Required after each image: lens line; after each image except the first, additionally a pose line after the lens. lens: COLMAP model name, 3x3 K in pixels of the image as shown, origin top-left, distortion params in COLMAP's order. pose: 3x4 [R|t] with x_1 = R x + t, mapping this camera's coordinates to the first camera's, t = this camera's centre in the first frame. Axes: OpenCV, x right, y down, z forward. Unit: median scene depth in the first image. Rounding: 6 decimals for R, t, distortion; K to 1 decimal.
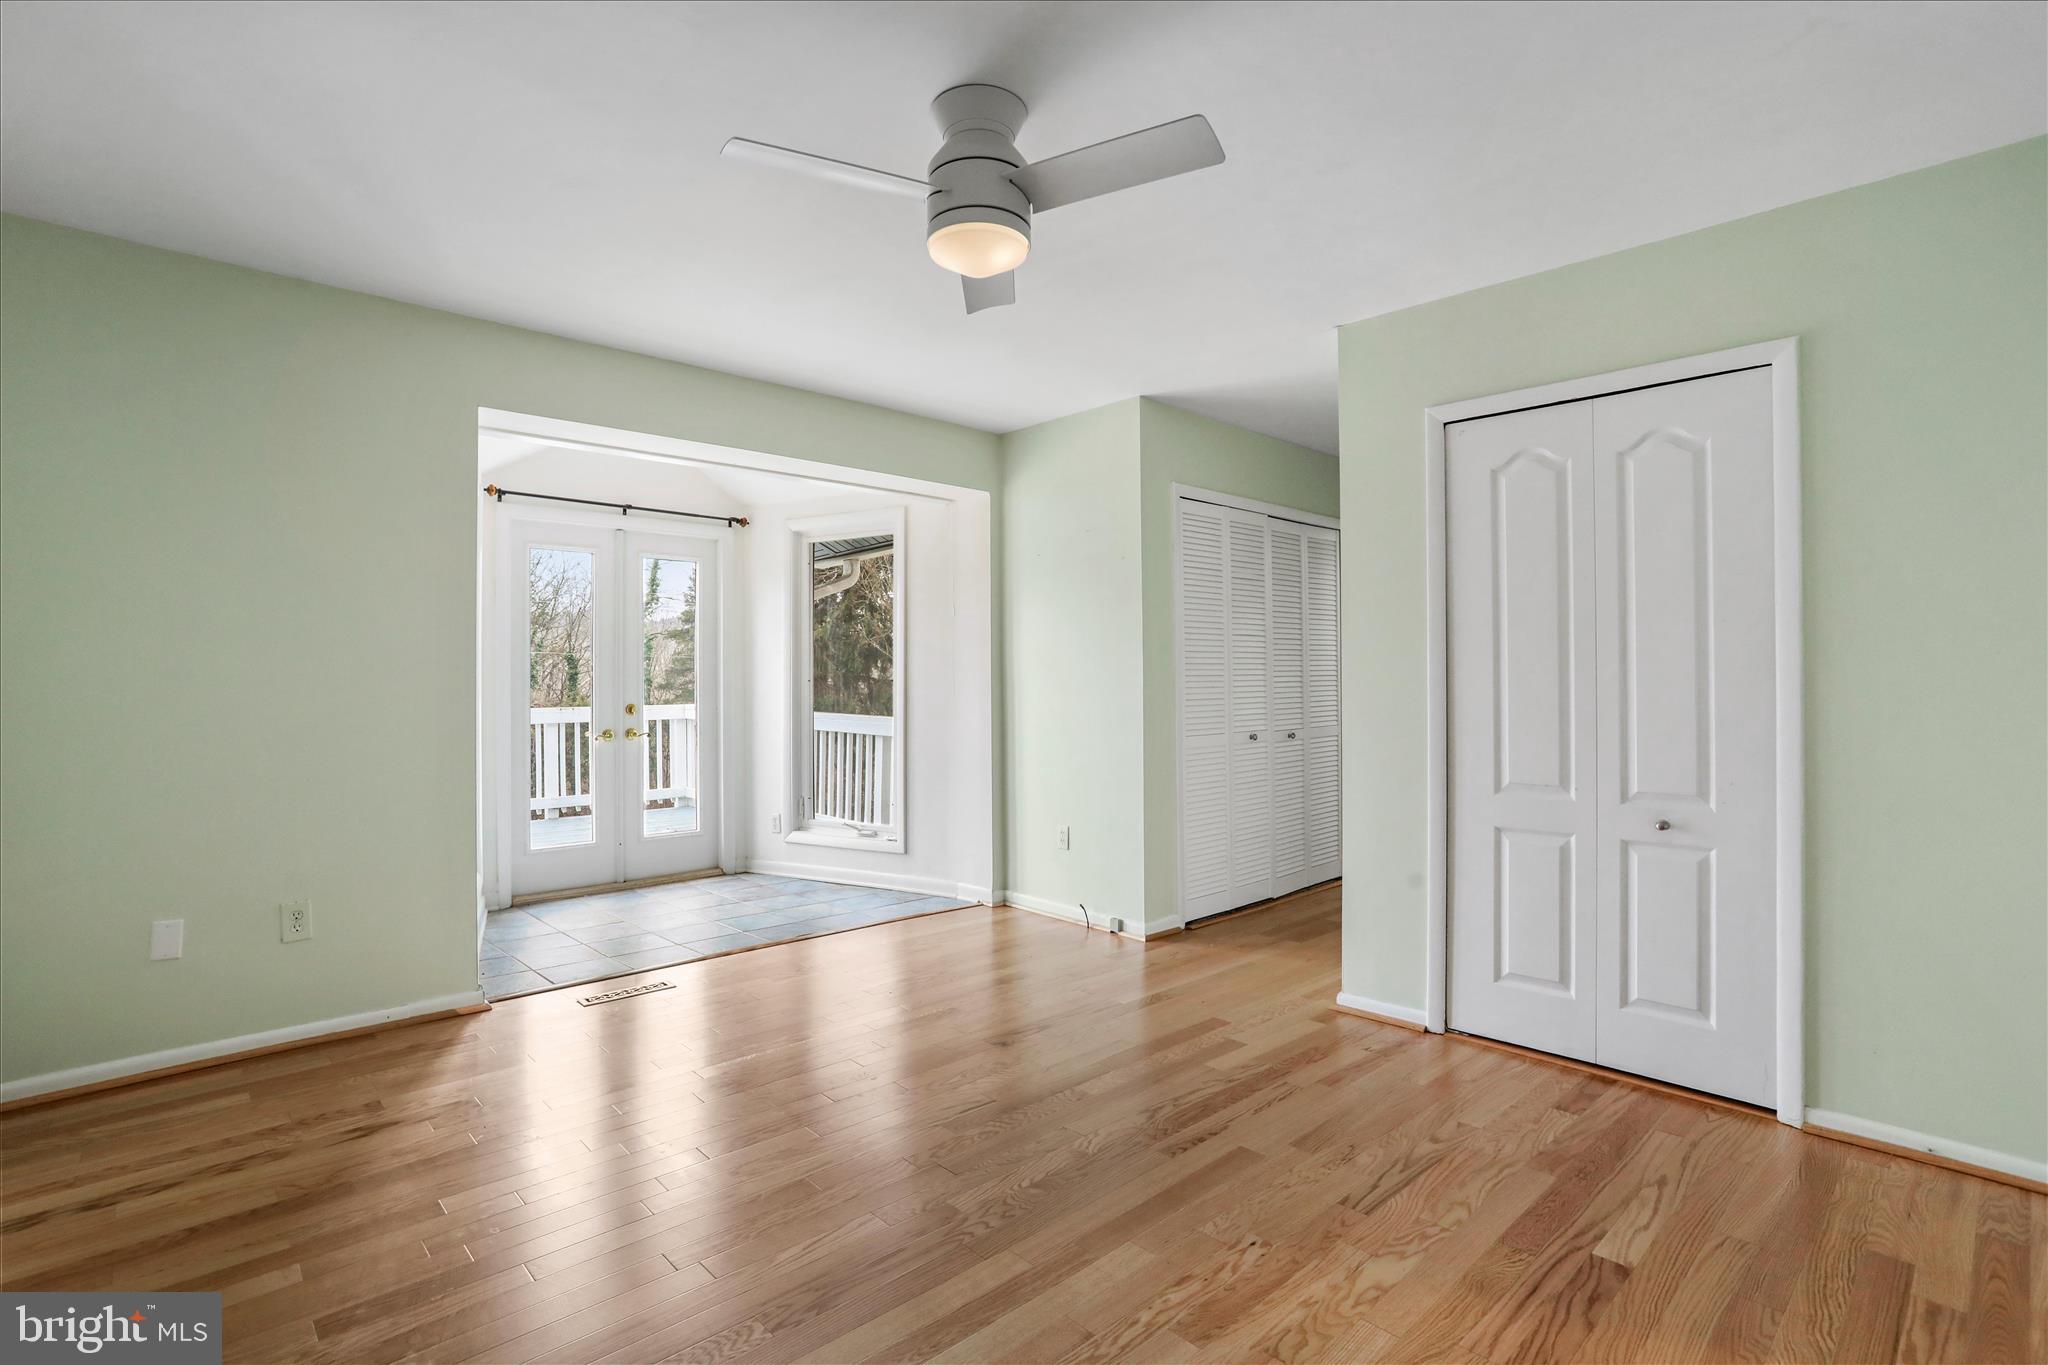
lens RADIAL K [[1027.4, 0, 1015.8], [0, 1027.4, 668.6], [0, 0, 1]] dist [-0.027493, 0.001835]
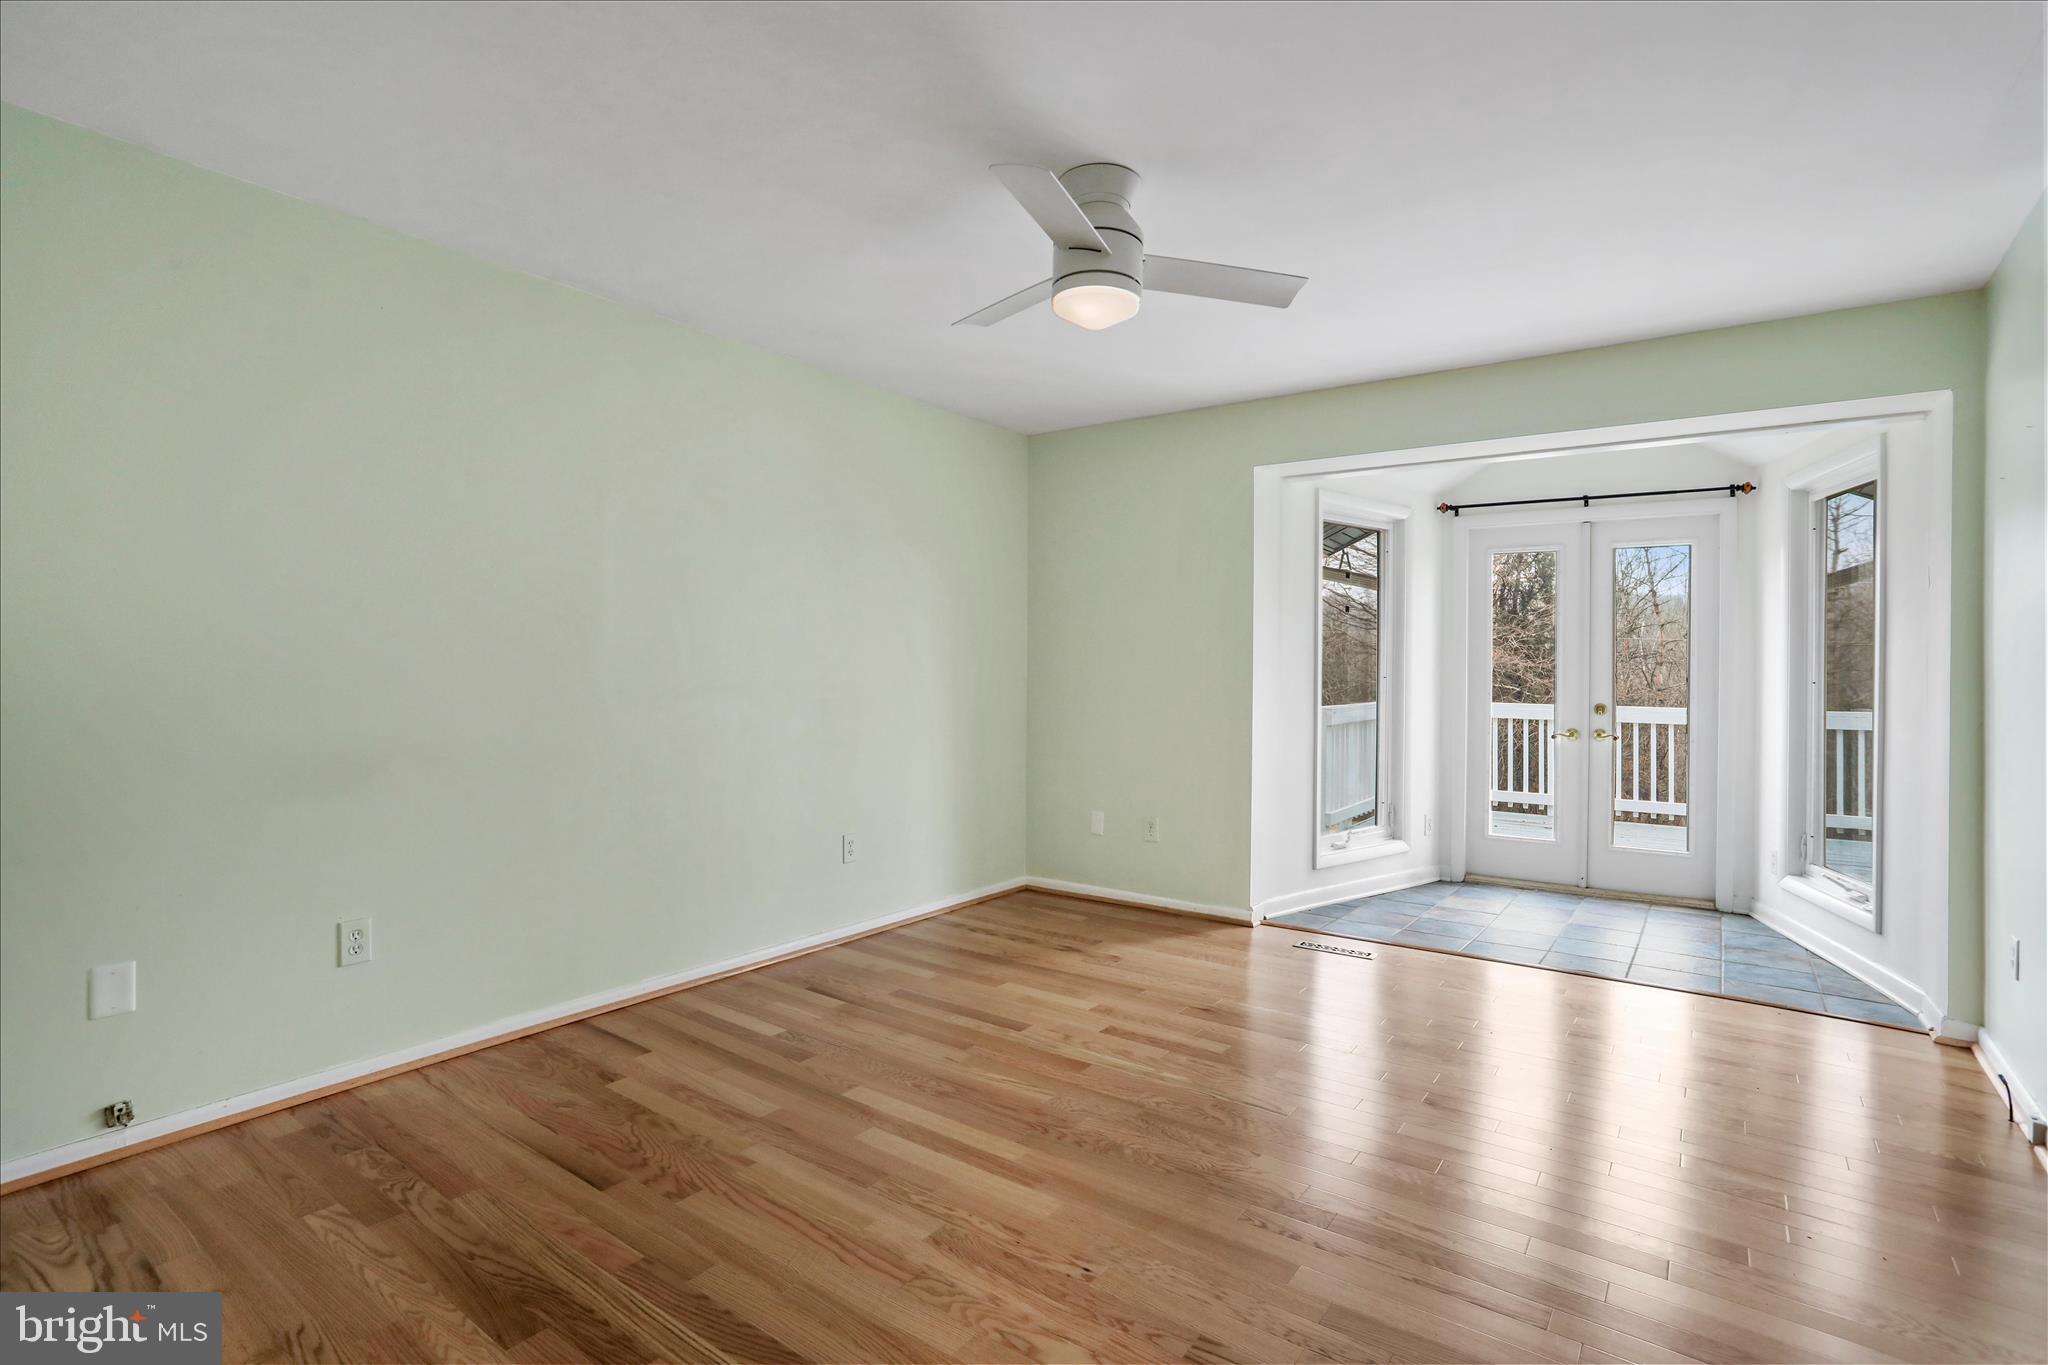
lens RADIAL K [[1027.4, 0, 1014.7], [0, 1027.4, 676.7], [0, 0, 1]] dist [-0.027493, 0.001835]
pose [[0.149056, 0.013002, -0.988743, 0.563755], [0.000405, 0.999913, 0.013210, -0.004148], [0.988829, -0.002370, 0.149038, 0.380968]]
